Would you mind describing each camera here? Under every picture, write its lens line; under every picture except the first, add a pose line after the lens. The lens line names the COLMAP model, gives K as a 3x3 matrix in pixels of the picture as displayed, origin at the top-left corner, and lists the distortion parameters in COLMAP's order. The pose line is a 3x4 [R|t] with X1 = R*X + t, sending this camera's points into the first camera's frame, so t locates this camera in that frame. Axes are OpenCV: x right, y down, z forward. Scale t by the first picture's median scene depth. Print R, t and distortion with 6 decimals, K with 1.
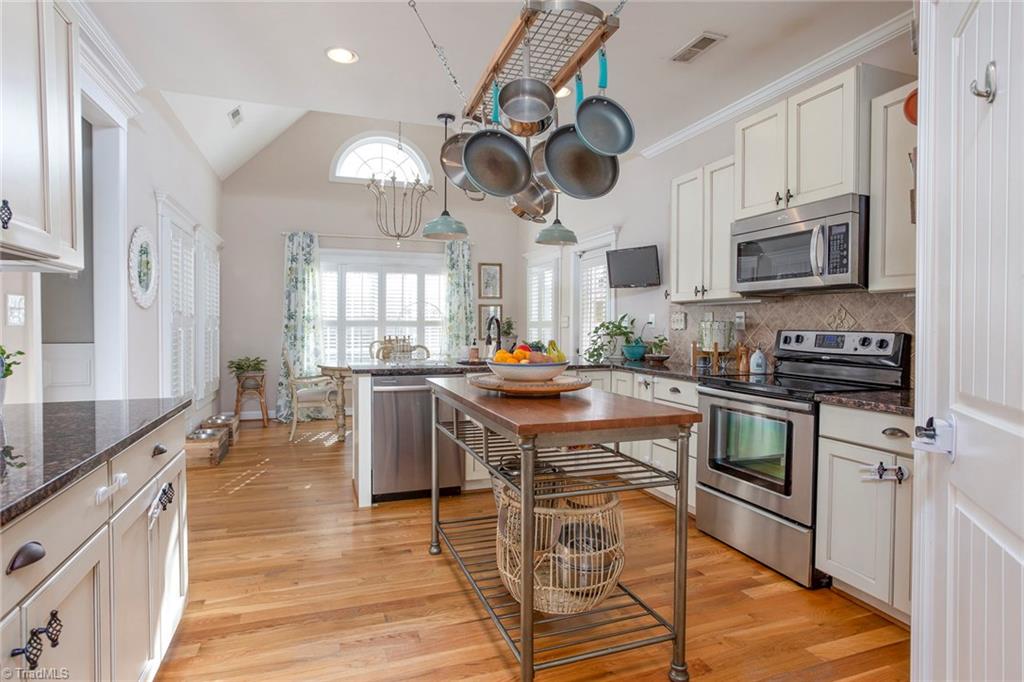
lens RADIAL K [[505.6, 0, 508.2], [0, 505.6, 336.3], [0, 0, 1]] dist [-0.025508, 0.000477]
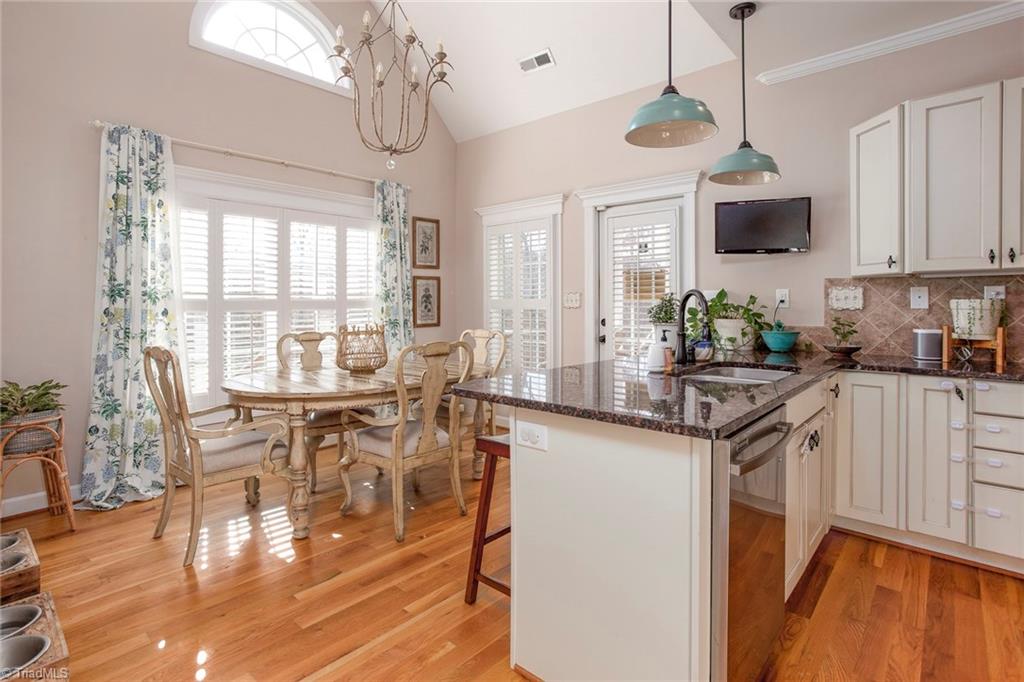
lens RADIAL K [[505.6, 0, 508.3], [0, 505.6, 306.7], [0, 0, 1]] dist [-0.025508, 0.000477]
pose [[0.885292, -0.010738, 0.464912, -0.313875], [0.017246, 0.999804, -0.009747, -0.013529], [-0.464716, 0.016647, 0.885303, 0.377570]]
